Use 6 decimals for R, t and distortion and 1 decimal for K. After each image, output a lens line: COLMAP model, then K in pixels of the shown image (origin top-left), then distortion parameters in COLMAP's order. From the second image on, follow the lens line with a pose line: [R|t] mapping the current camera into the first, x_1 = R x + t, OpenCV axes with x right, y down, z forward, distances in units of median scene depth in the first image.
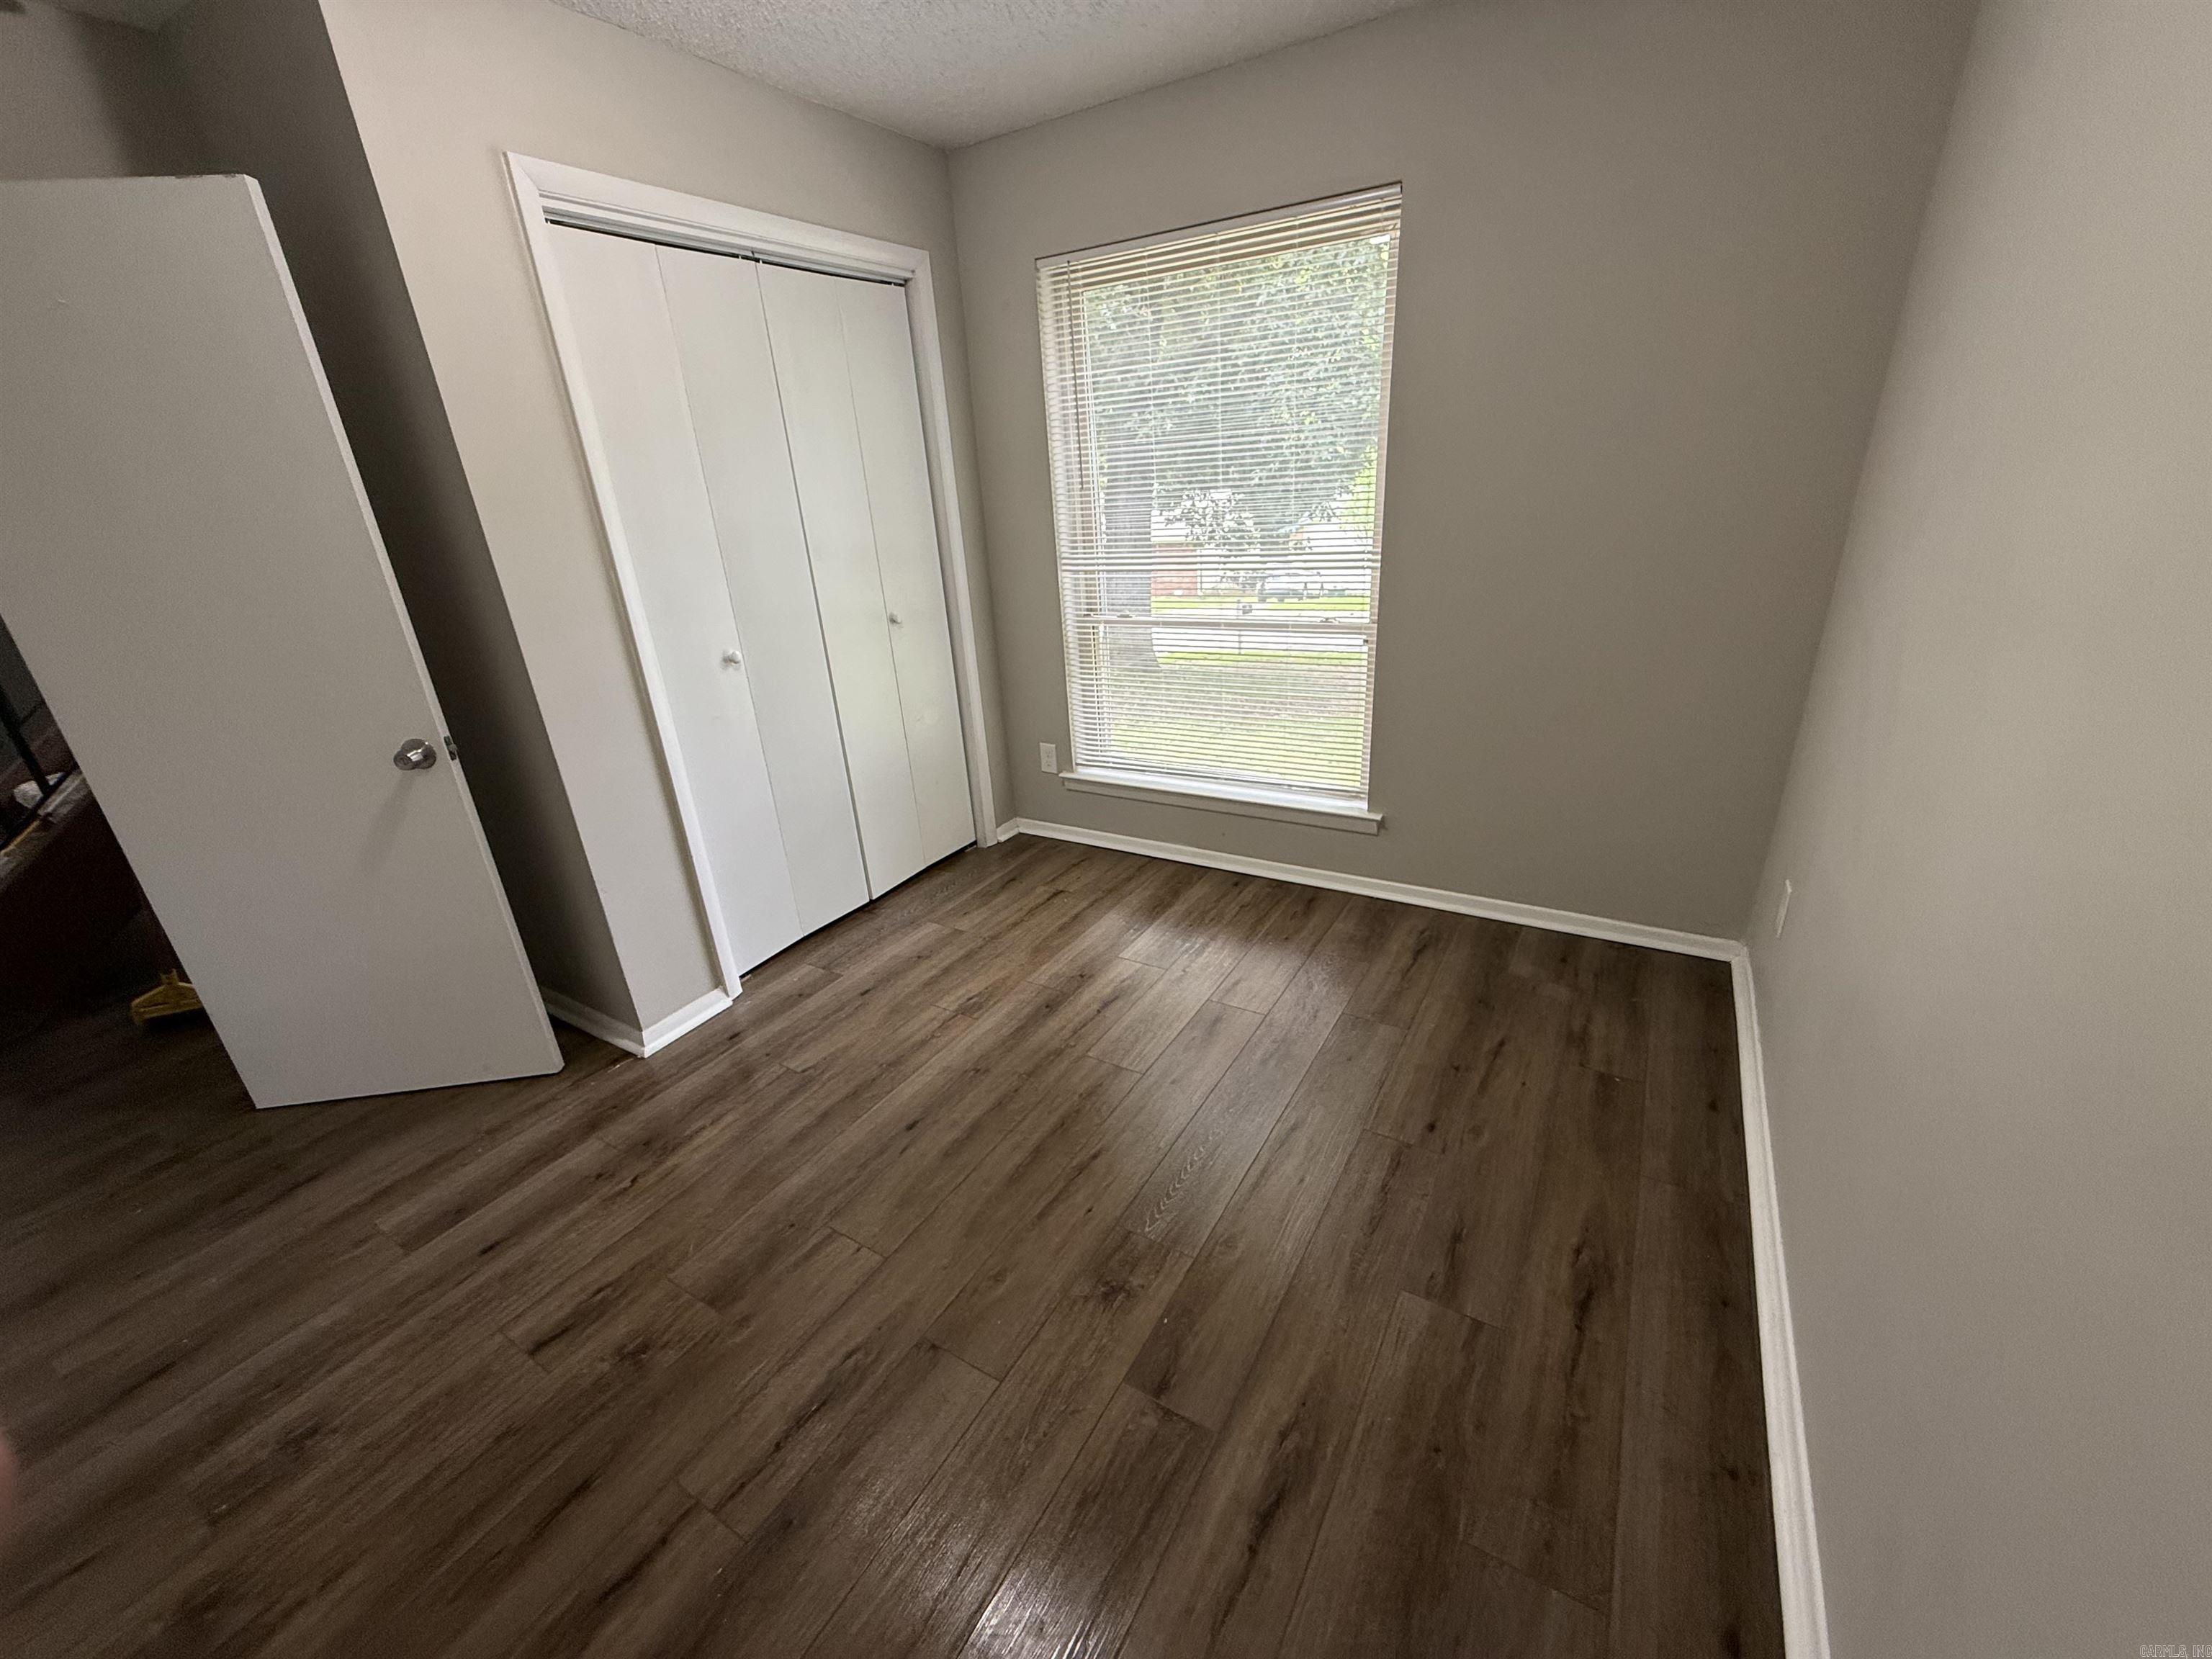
lens RADIAL K [[882.1, 0, 1103.3], [0, 882.1, 831.5], [0, 0, 1]] dist [-0.000111, 0.000115]
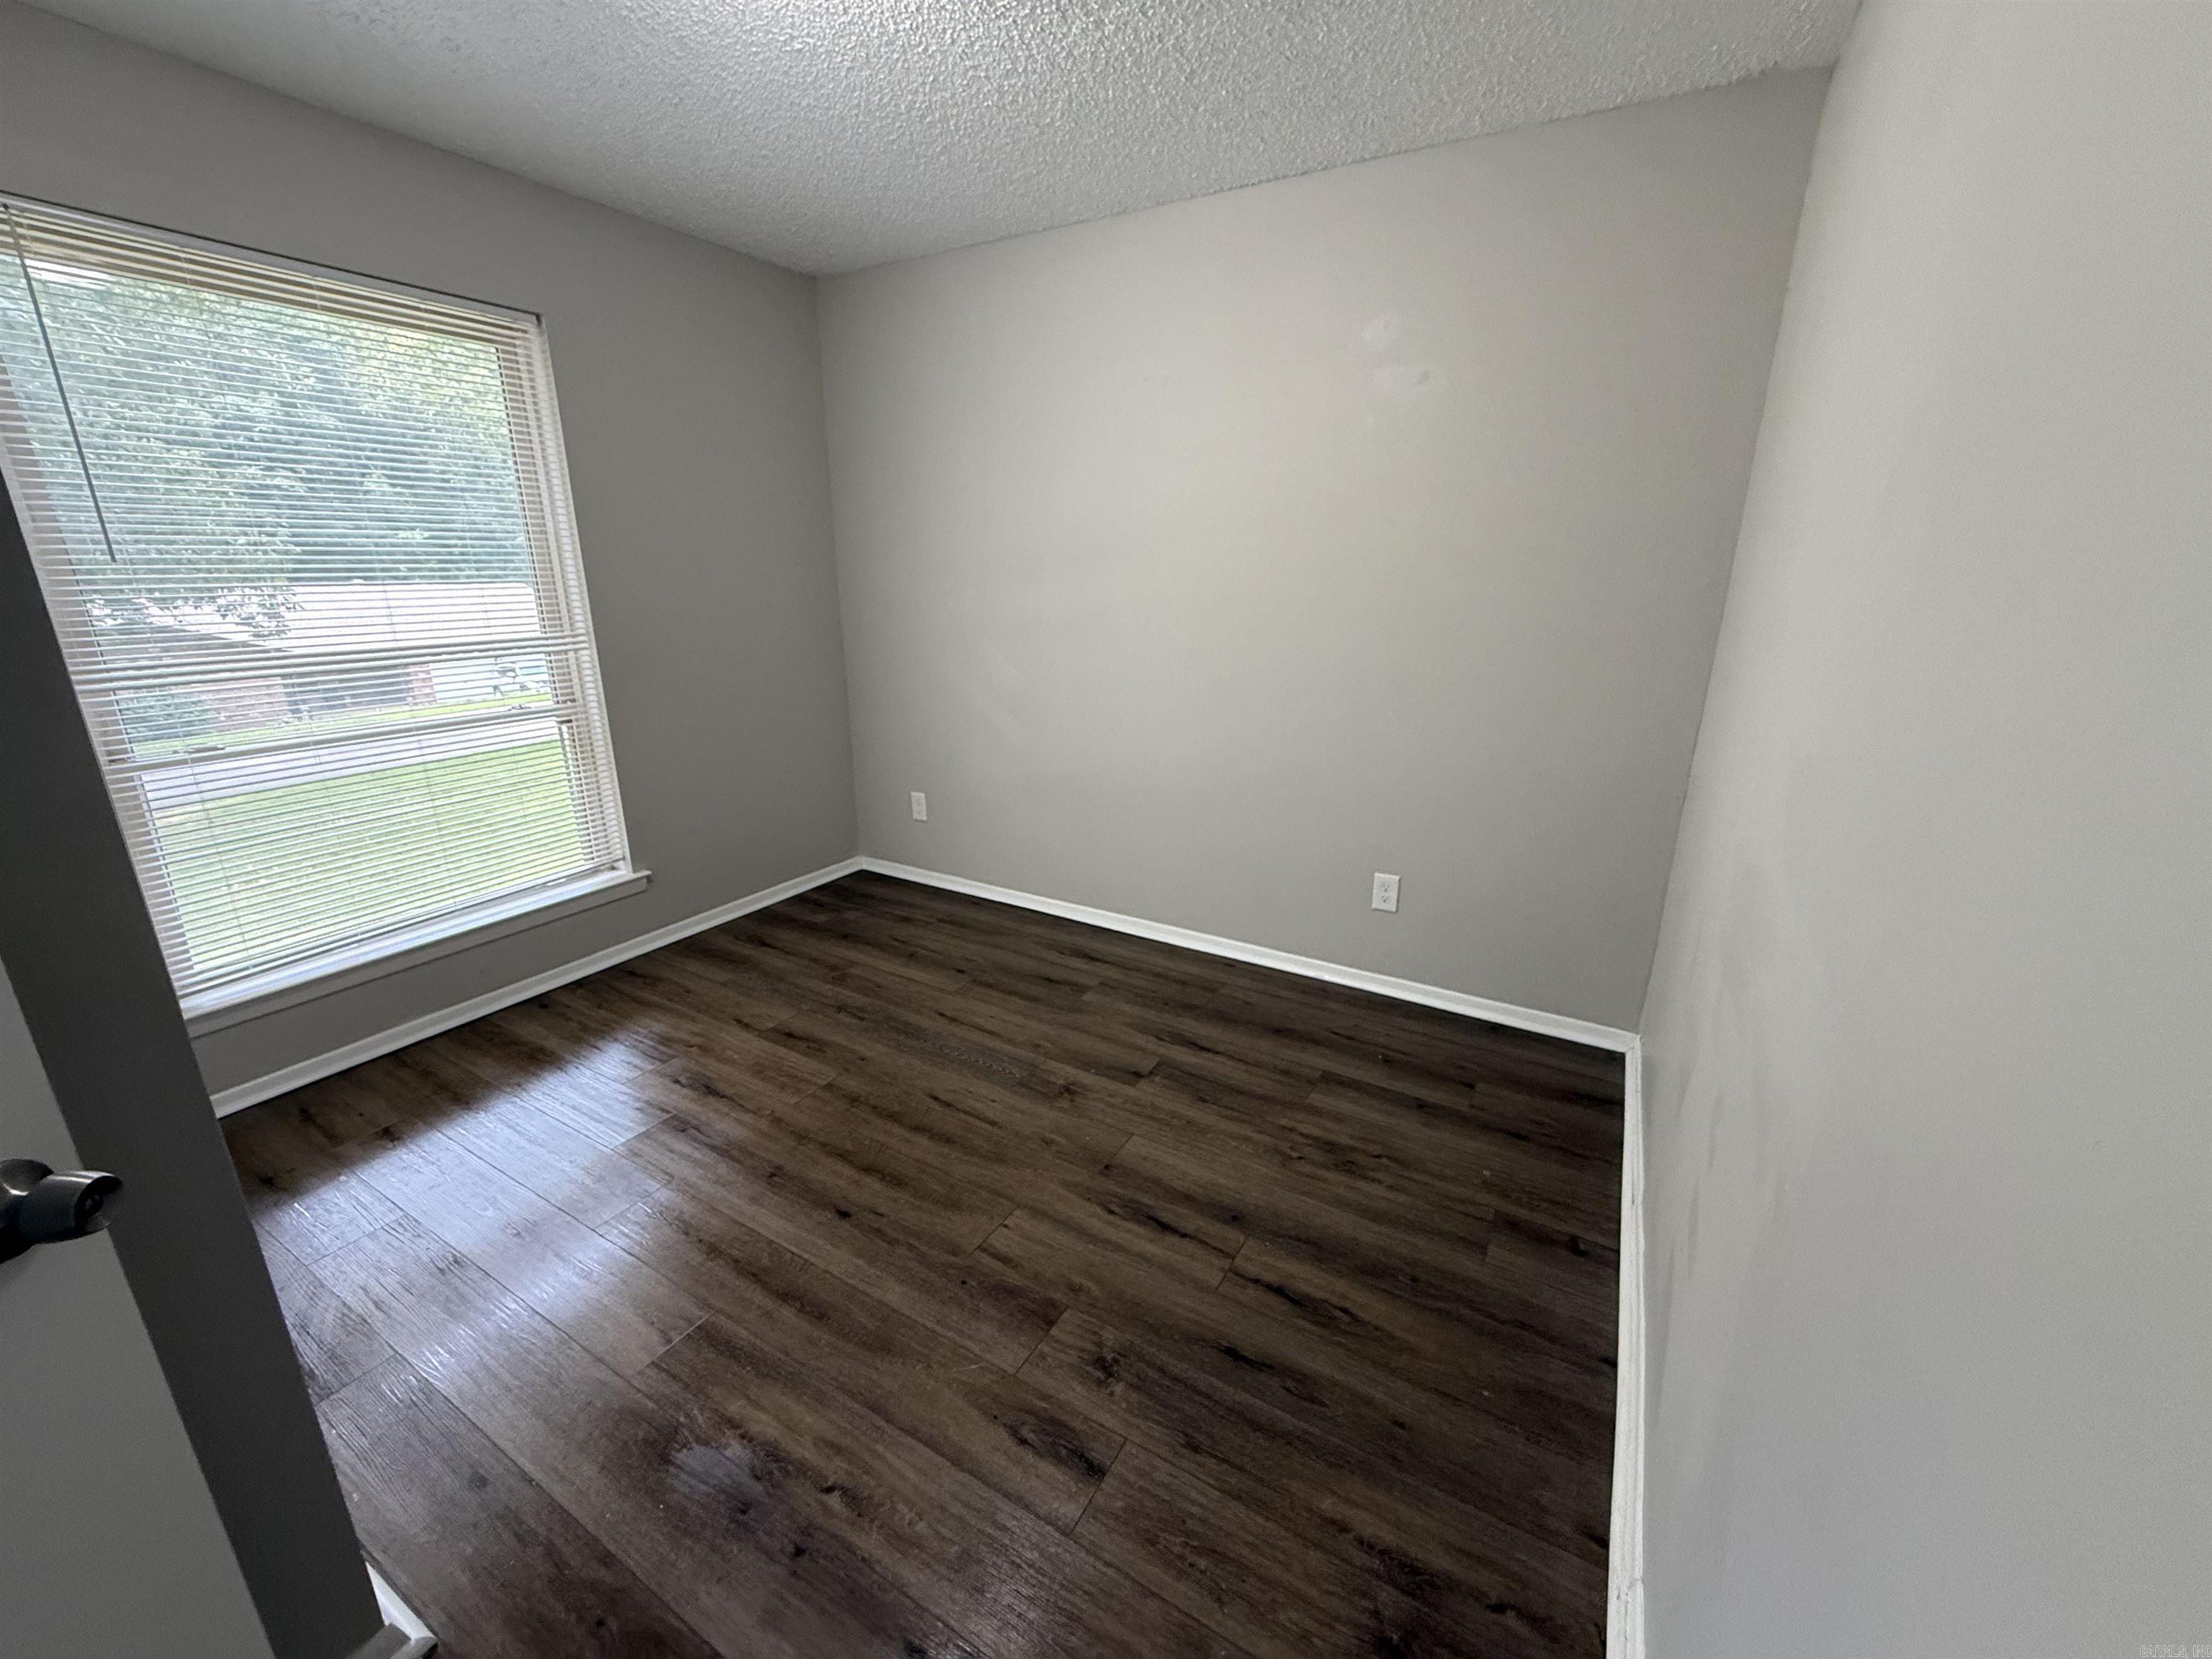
lens RADIAL K [[882.1, 0, 1103.3], [0, 882.1, 831.5], [0, 0, 1]] dist [-0.000111, 0.000115]
pose [[-0.014471, -0.233285, 0.972301, -1.105529], [0.373575, 0.900724, 0.221671, -0.139006], [-0.927487, 0.366435, 0.074115, 0.578277]]
